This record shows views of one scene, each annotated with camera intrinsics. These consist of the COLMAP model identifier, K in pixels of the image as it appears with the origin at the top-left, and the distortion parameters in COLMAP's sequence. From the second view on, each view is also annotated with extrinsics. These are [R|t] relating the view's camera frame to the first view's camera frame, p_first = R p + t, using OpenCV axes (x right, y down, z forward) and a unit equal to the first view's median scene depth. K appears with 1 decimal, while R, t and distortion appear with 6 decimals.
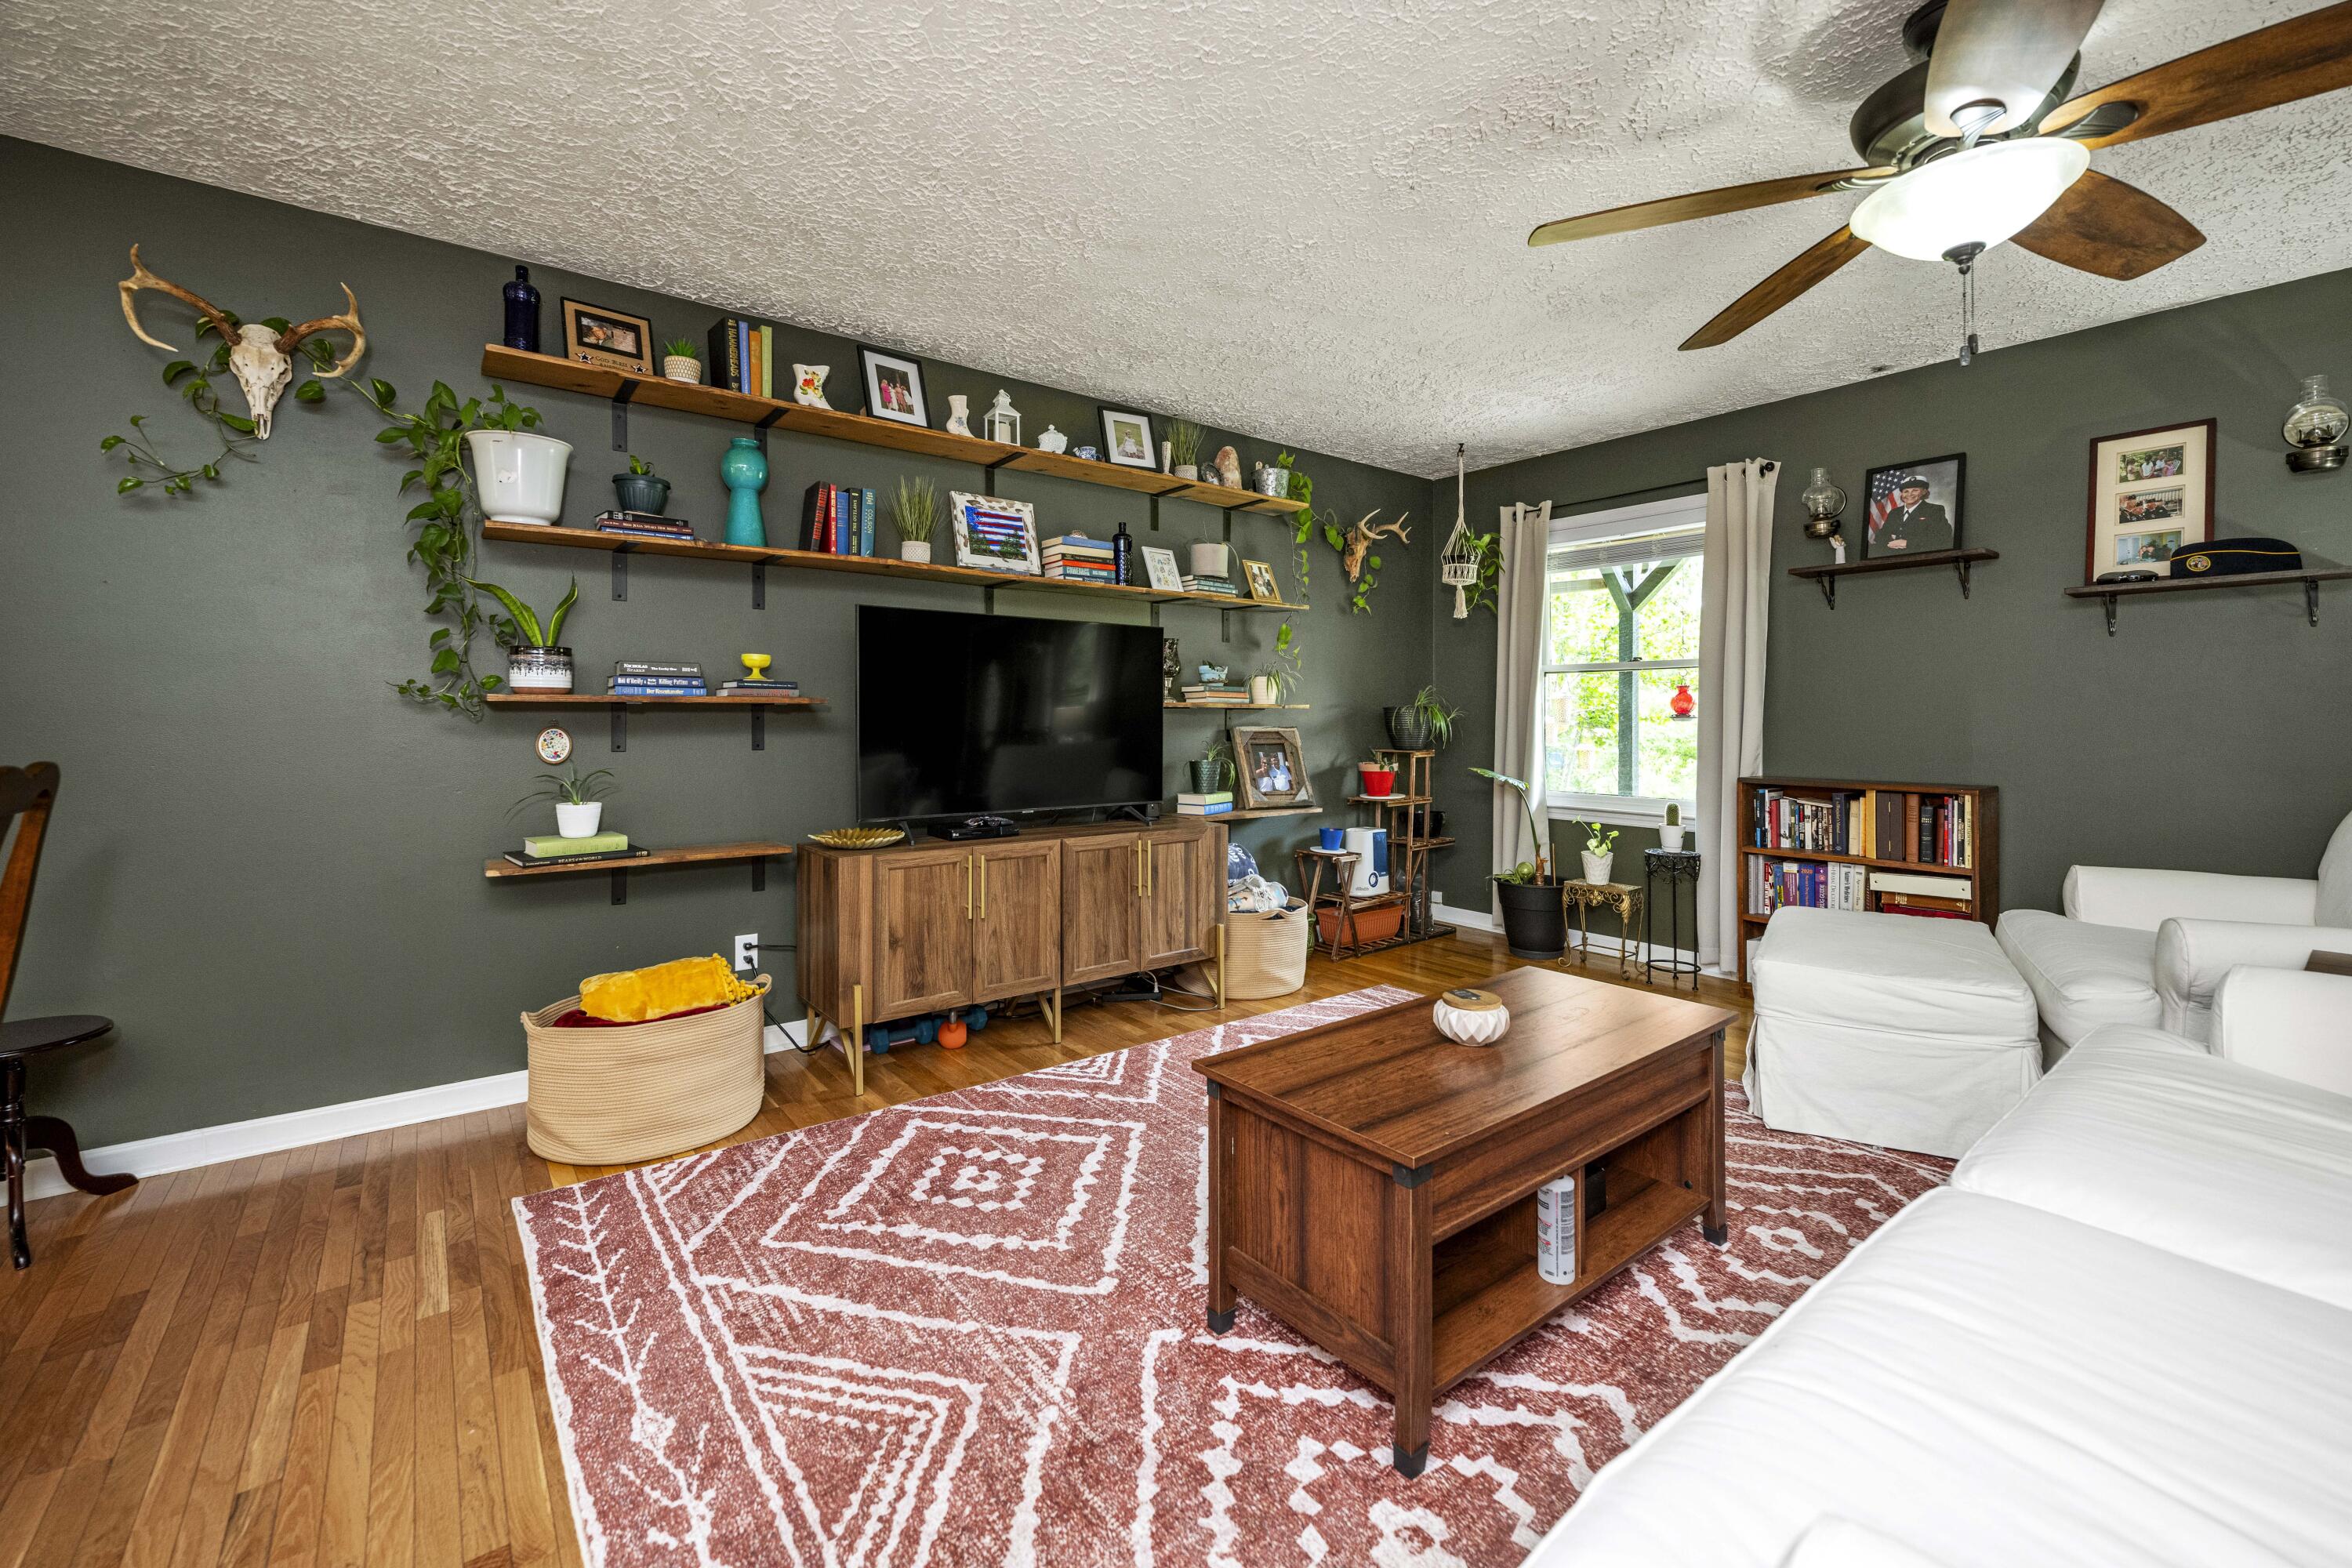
lens RADIAL K [[971.4, 0, 1174.2], [0, 971.4, 710.1], [0, 0, 1]] dist [-0.000275, 0.000115]
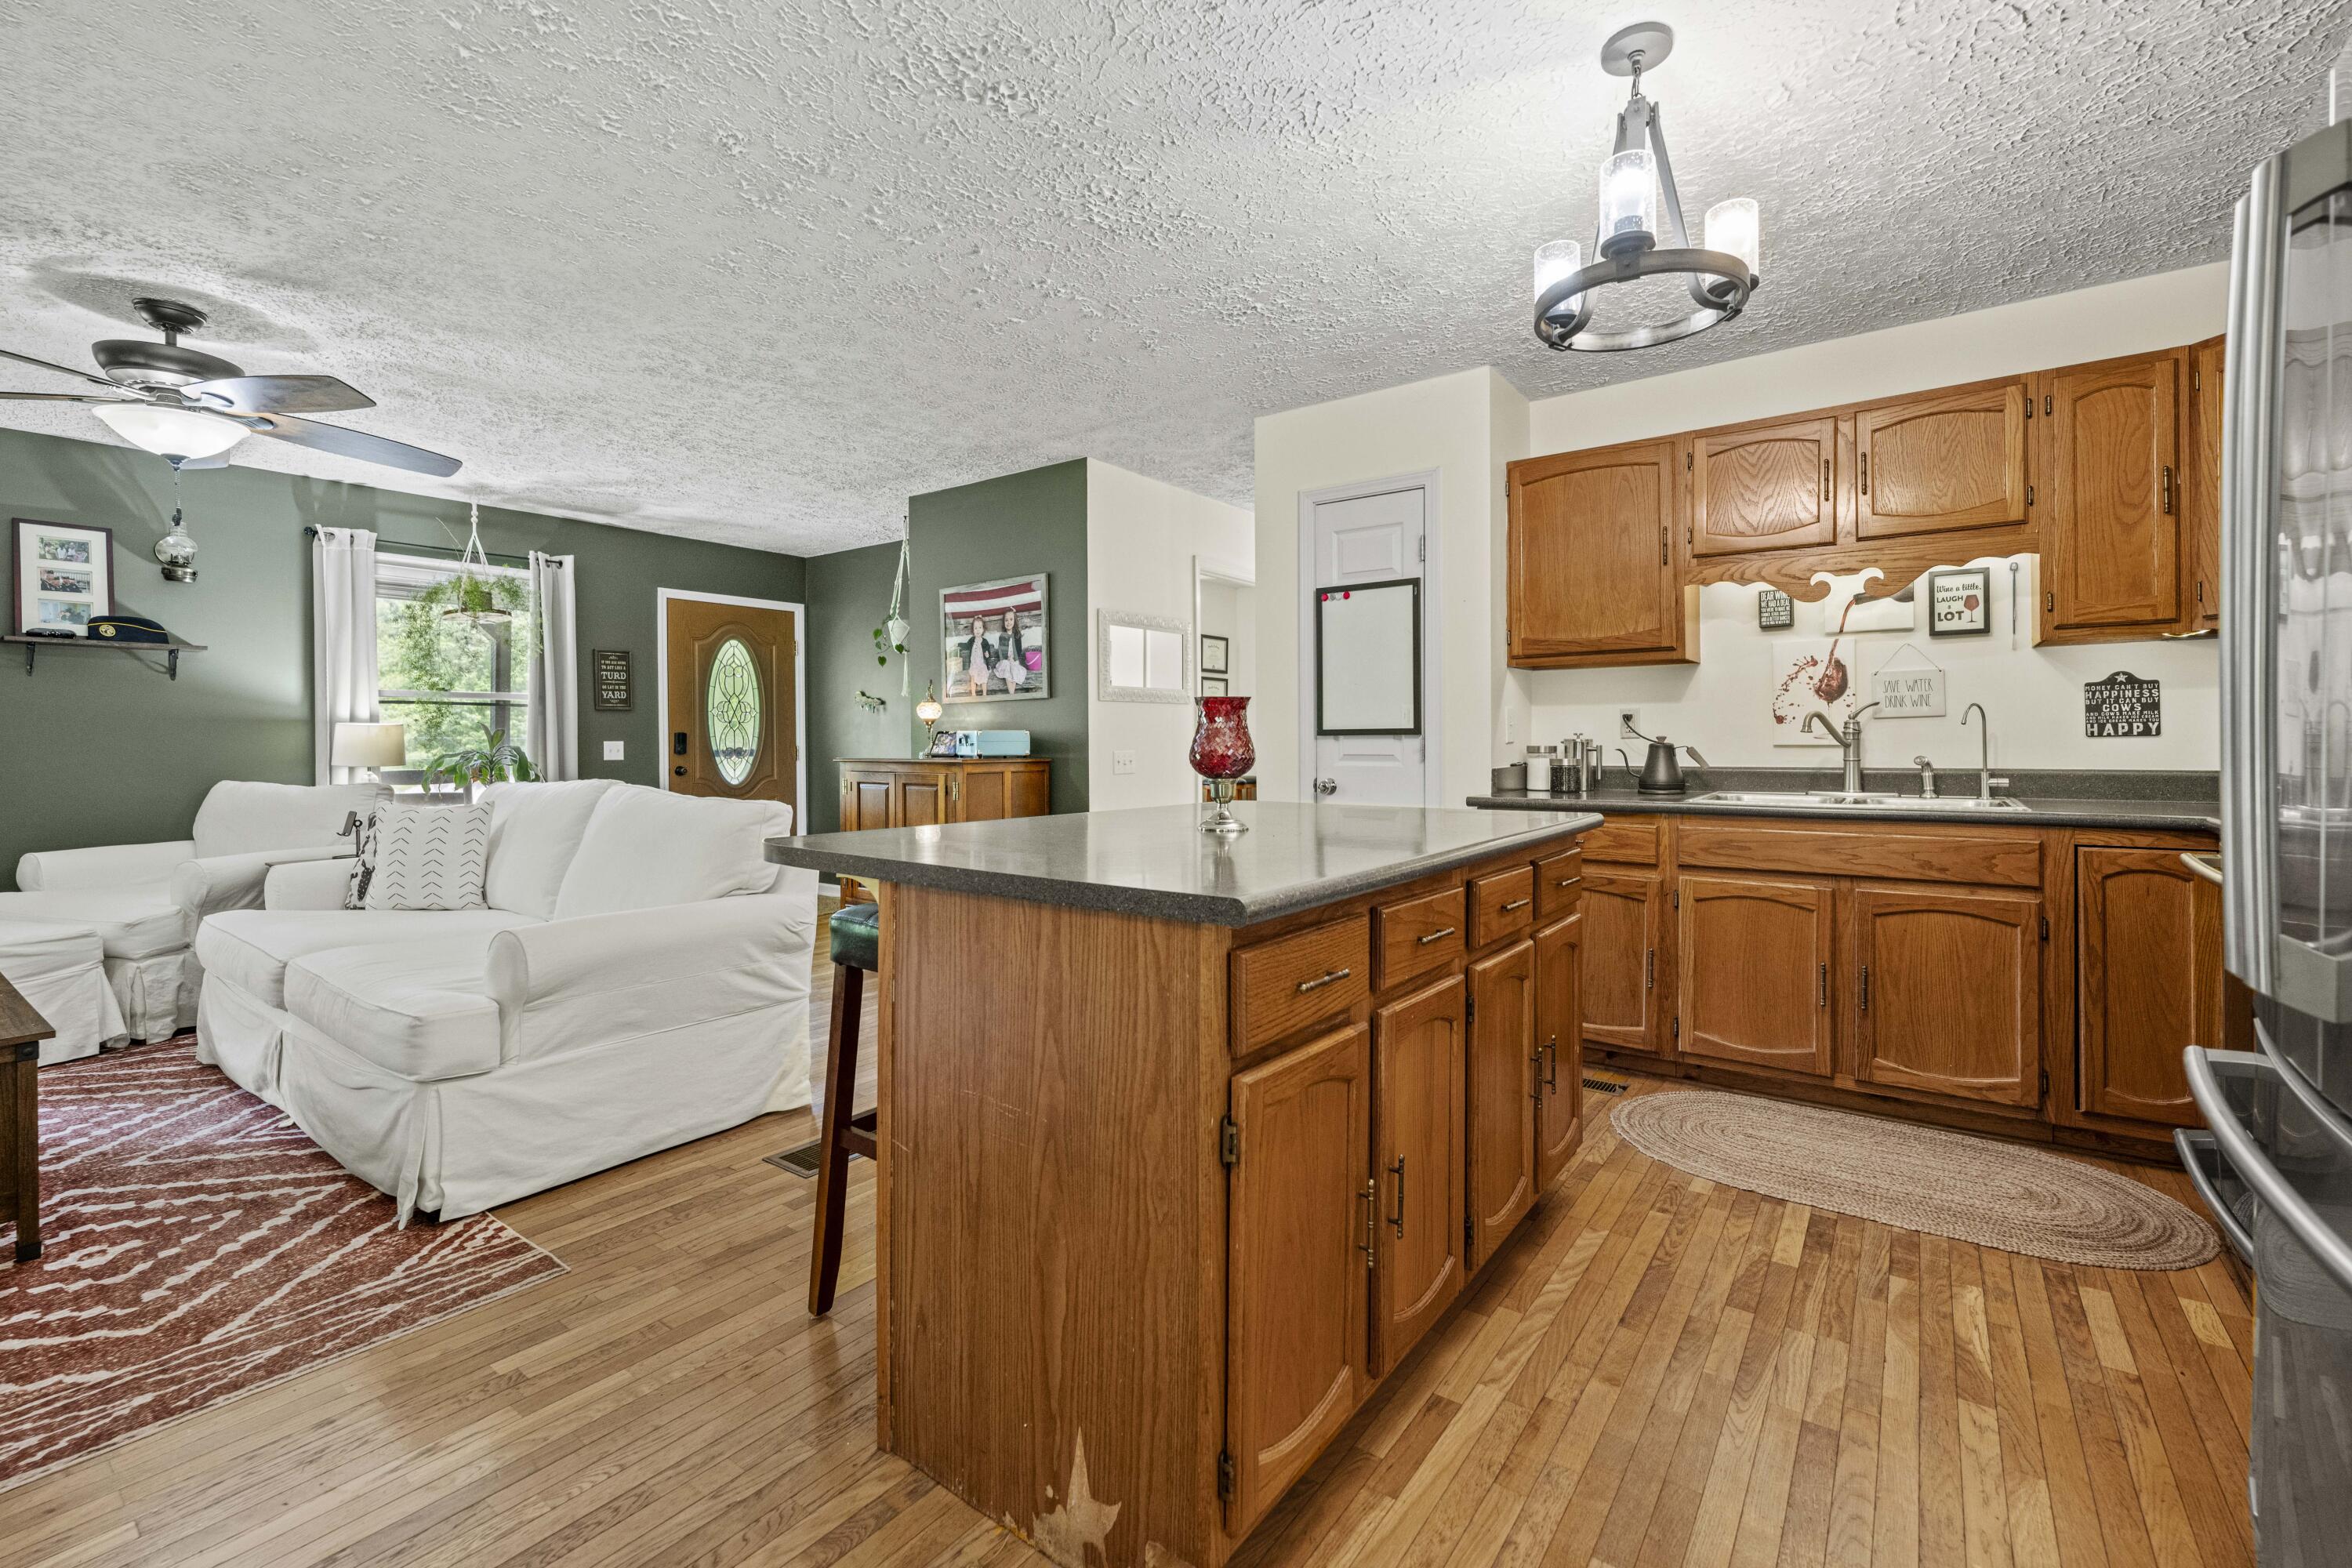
lens RADIAL K [[1000.5, 0, 1189.8], [0, 1000.5, 742.4], [0, 0, 1]] dist [-0.000689, -0.000422]
pose [[-0.279440, -0.002825, 0.960159, -0.876884], [-0.004574, 0.999988, 0.001611, 0.003087], [-0.960152, -0.003941, -0.279450, -0.125074]]
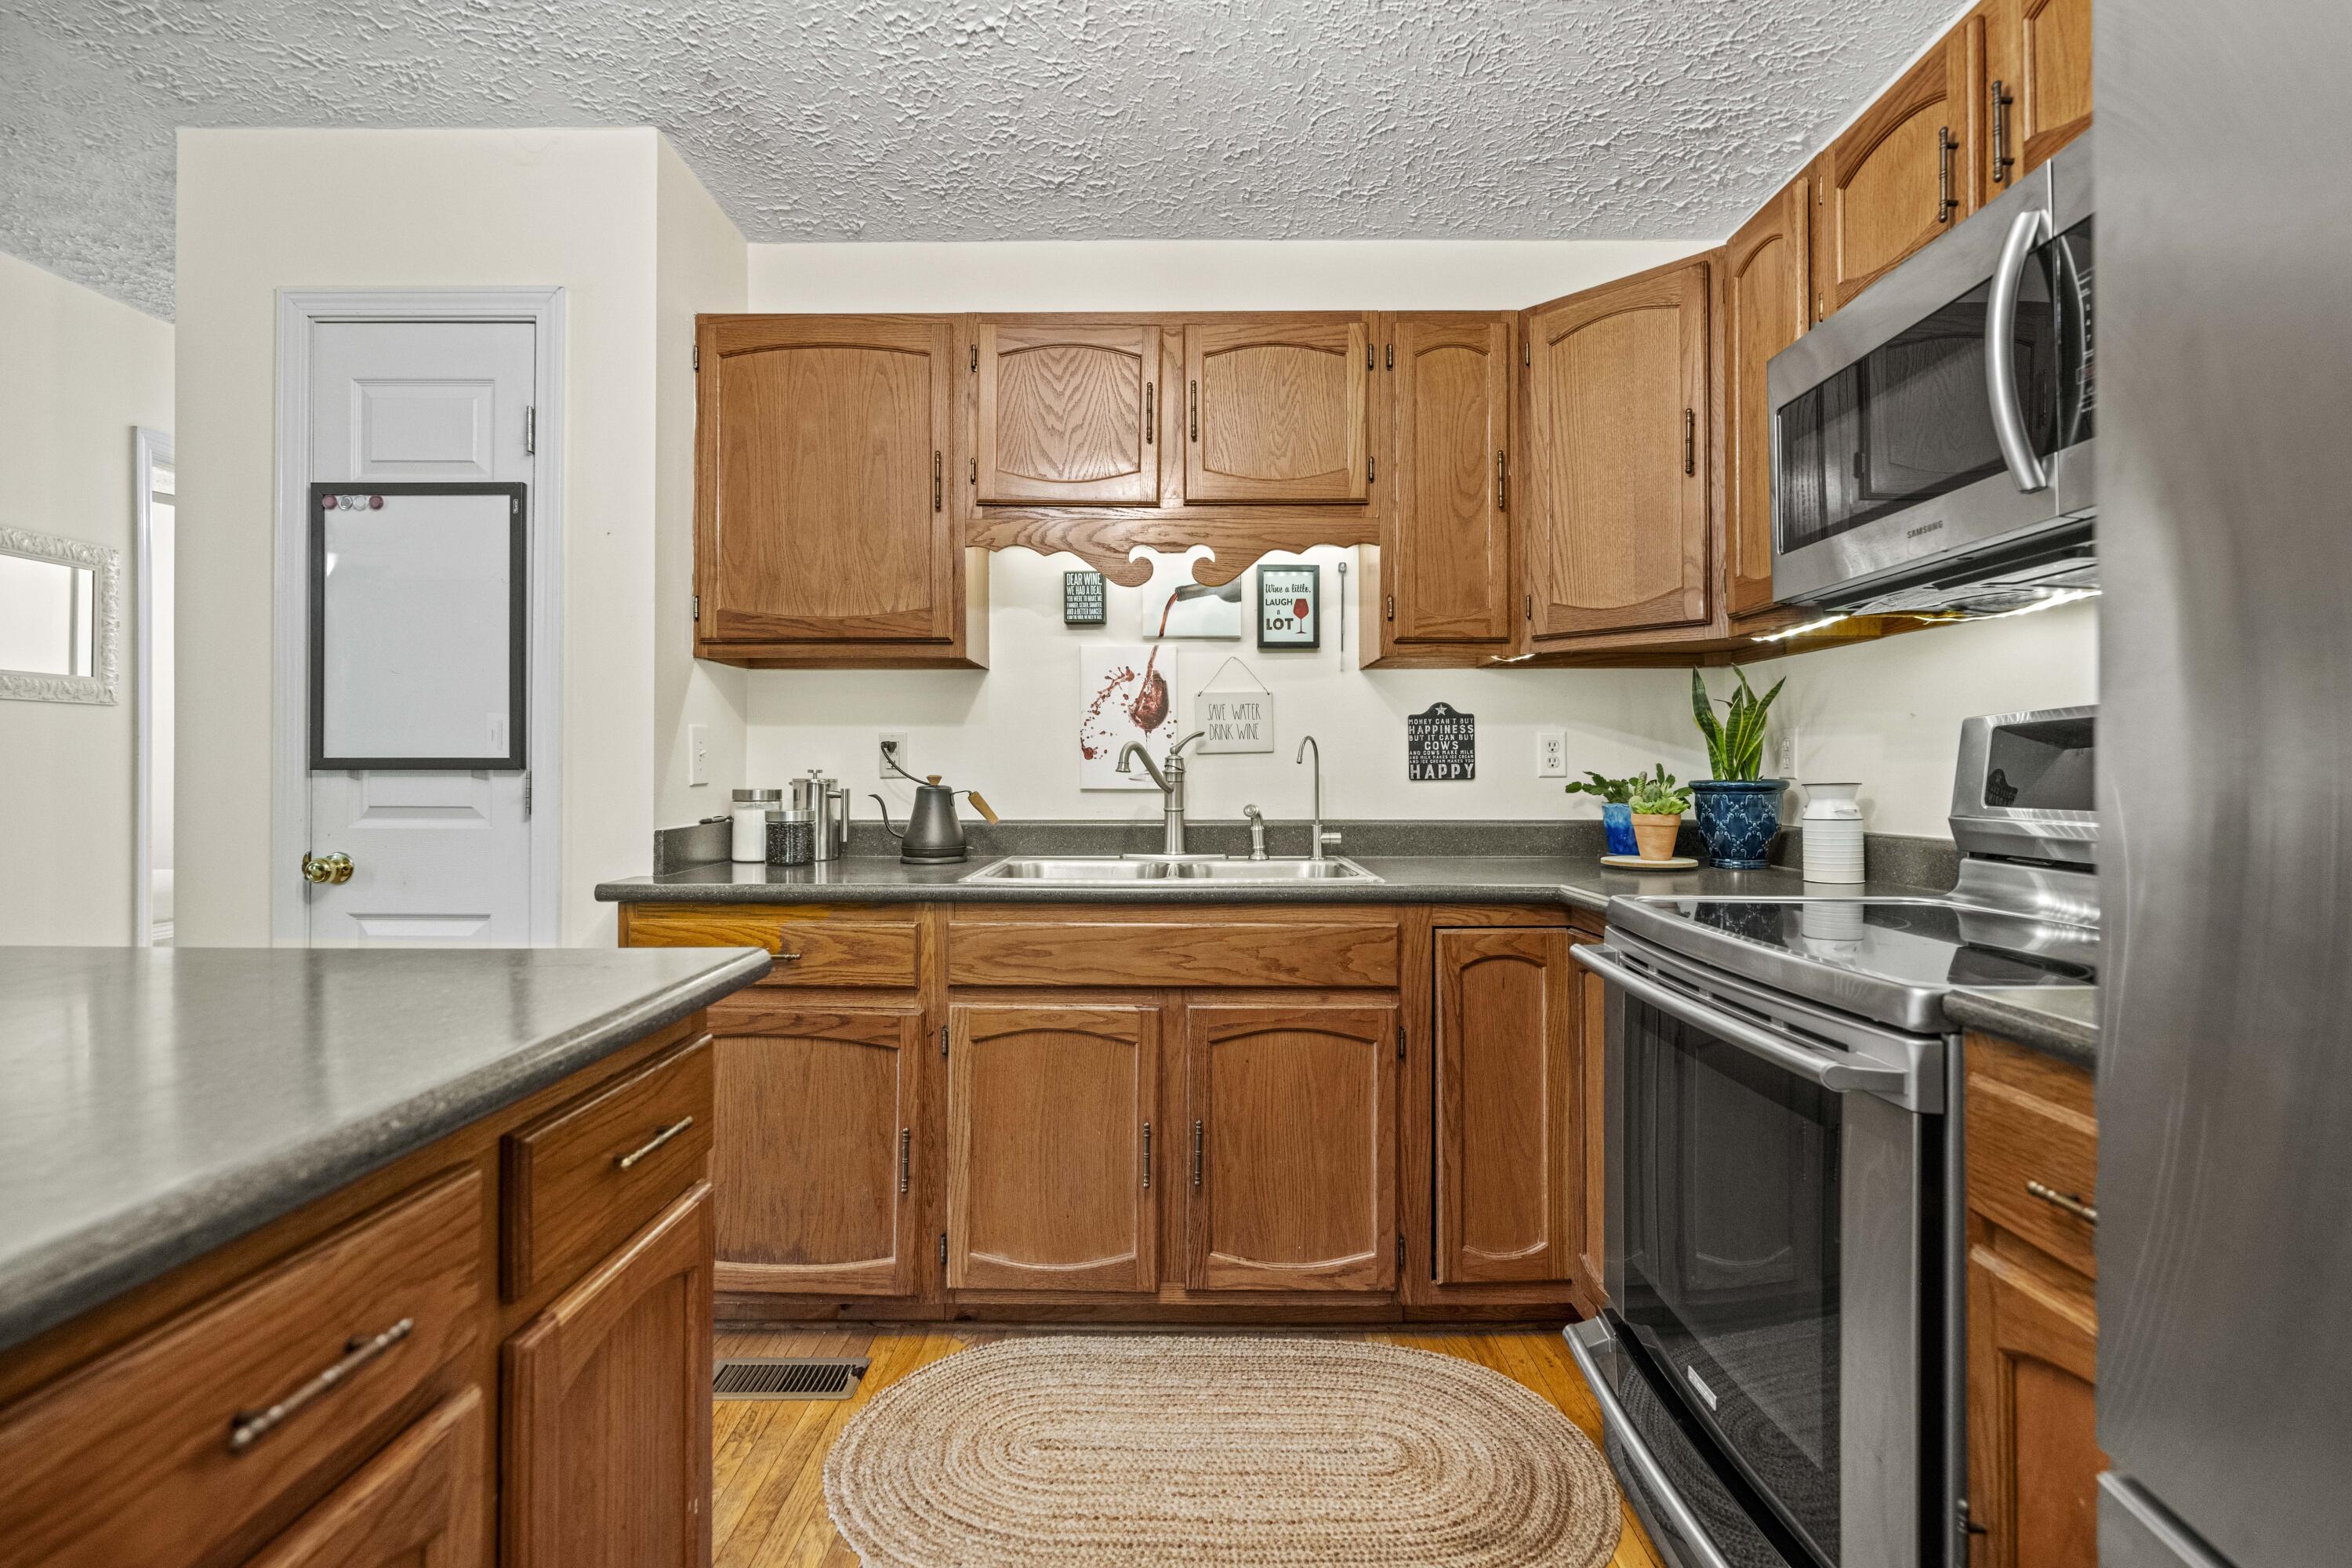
lens RADIAL K [[1082.1, 0, 1172.9], [0, 1082.1, 772.0], [0, 0, 1]] dist [-0.000240, -0.000093]
pose [[-0.786087, -0.003712, 0.618105, -0.529273], [-0.010096, 0.999926, -0.006836, -0.004480], [-0.618034, -0.011614, -0.786066, -0.479447]]
